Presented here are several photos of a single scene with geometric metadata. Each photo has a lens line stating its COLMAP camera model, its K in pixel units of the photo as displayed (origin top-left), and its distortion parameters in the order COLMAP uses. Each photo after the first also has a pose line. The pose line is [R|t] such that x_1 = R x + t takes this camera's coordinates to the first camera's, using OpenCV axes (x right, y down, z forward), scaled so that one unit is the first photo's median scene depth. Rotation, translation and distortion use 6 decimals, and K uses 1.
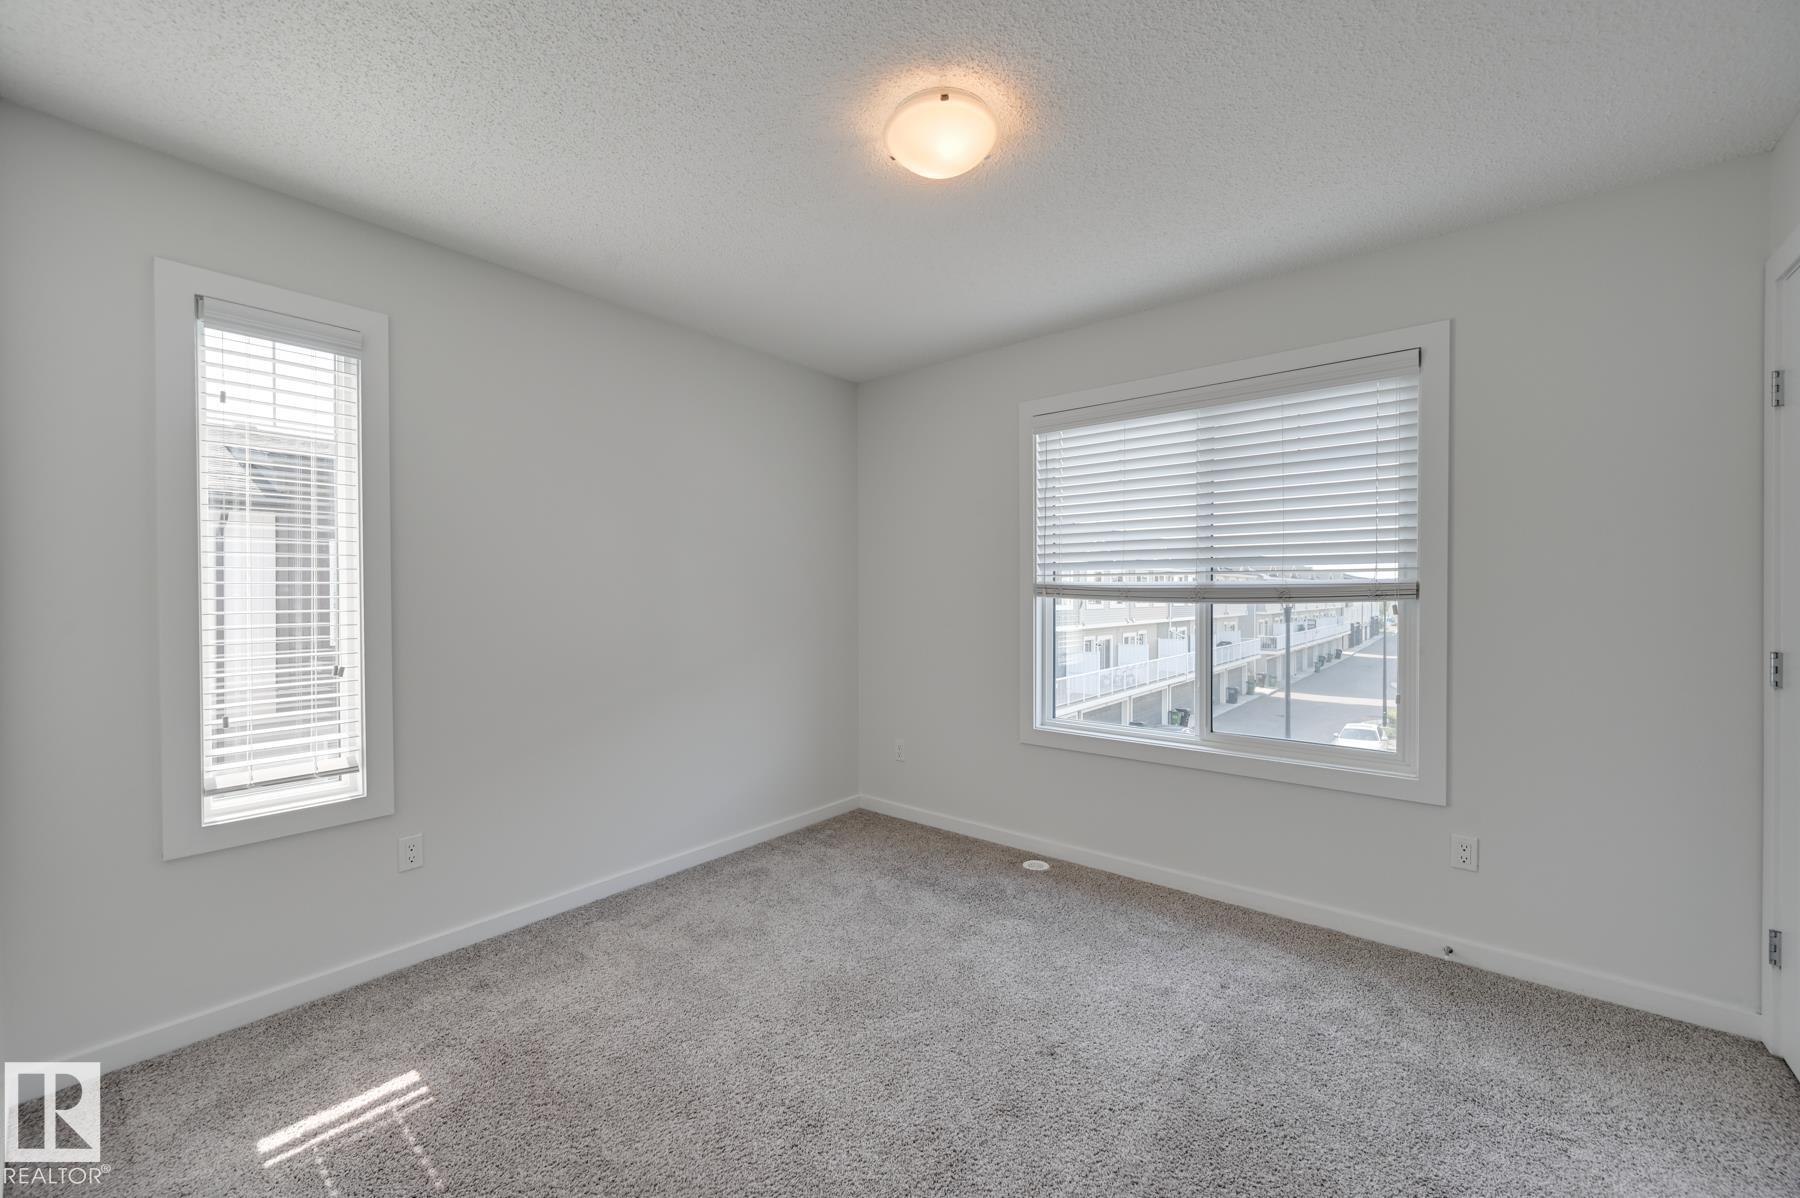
lens RADIAL K [[707.3, 0, 902.0], [0, 707.3, 600.2], [0, 0, 1]] dist [0.000177, 0.000228]
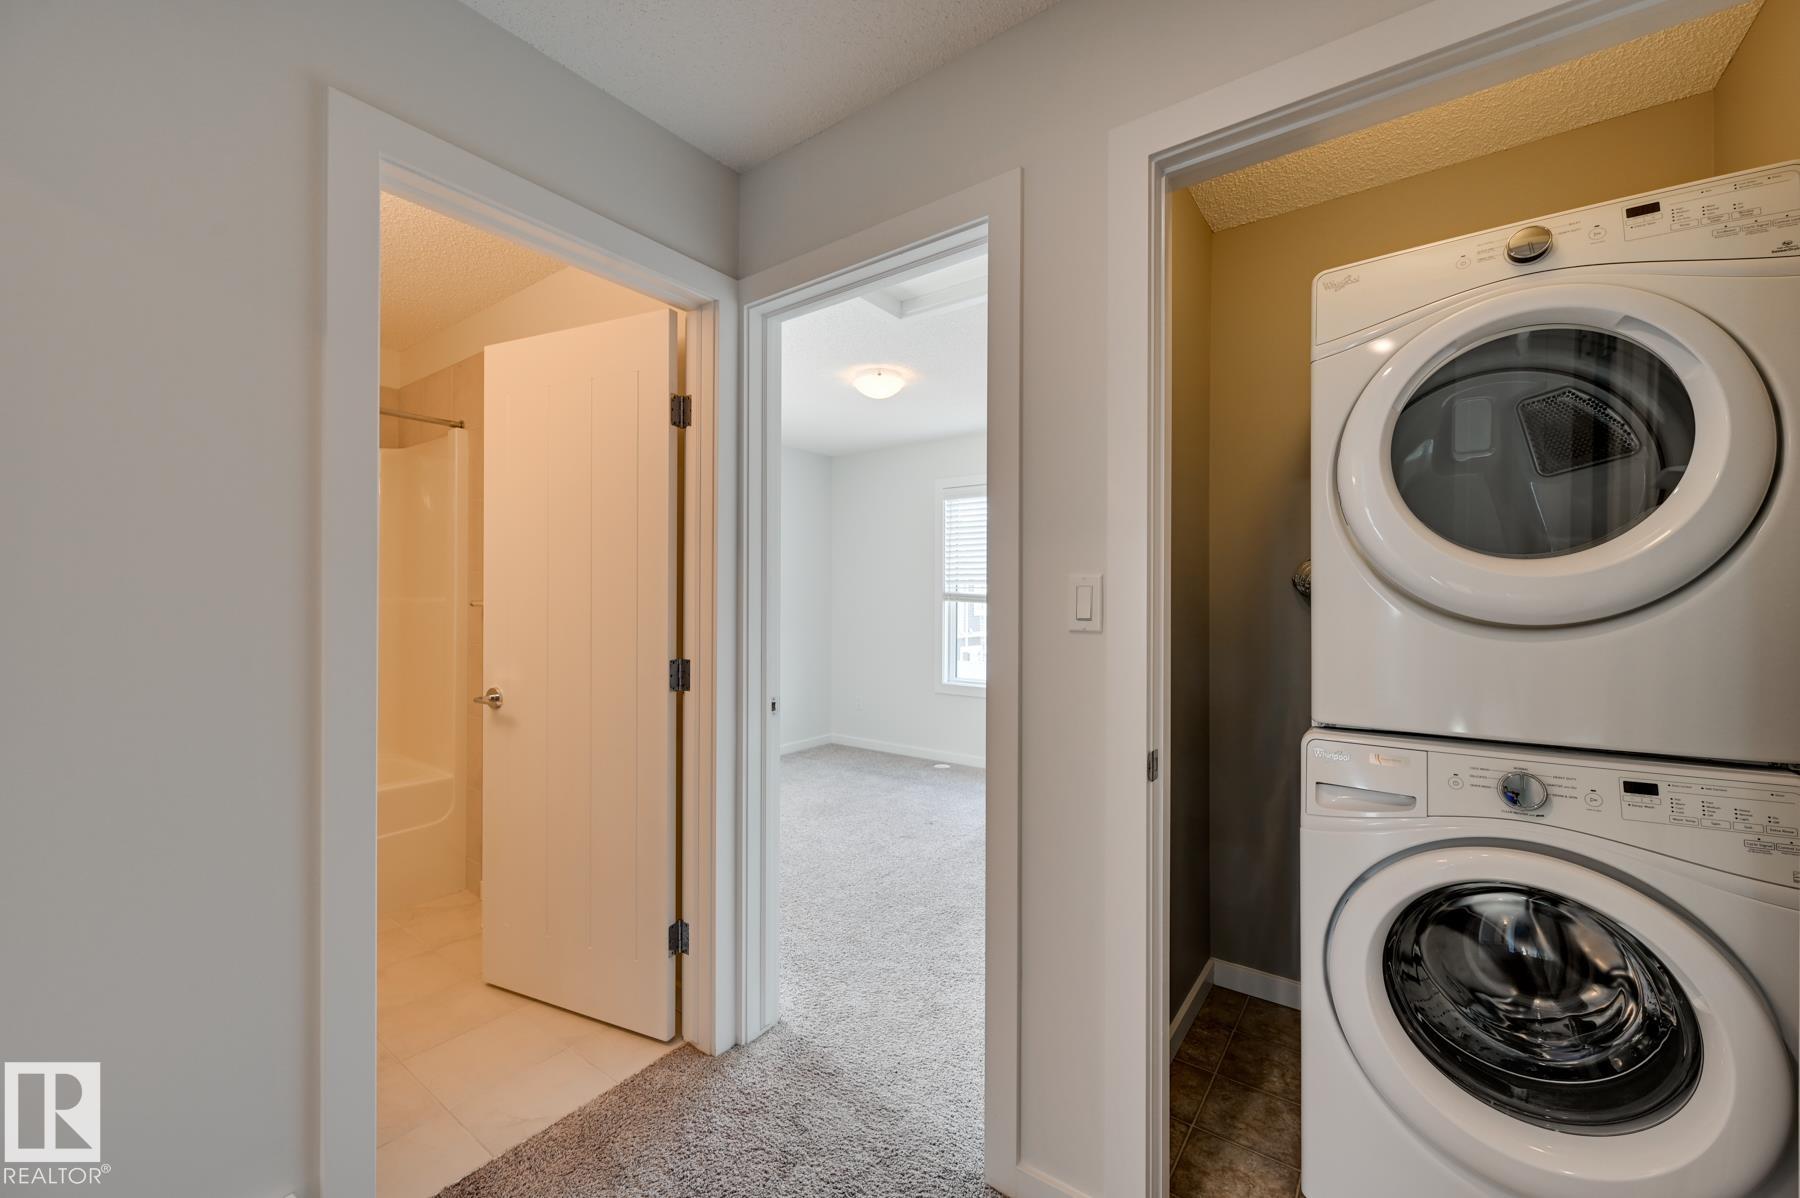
lens RADIAL K [[707.3, 0, 902.0], [0, 707.3, 600.2], [0, 0, 1]] dist [0.000177, 0.000228]
pose [[0.998612, 0.007182, 0.052179, 0.009793], [-0.006476, 0.999885, -0.013687, 0.016566], [-0.052271, 0.013330, 0.998544, -0.611767]]
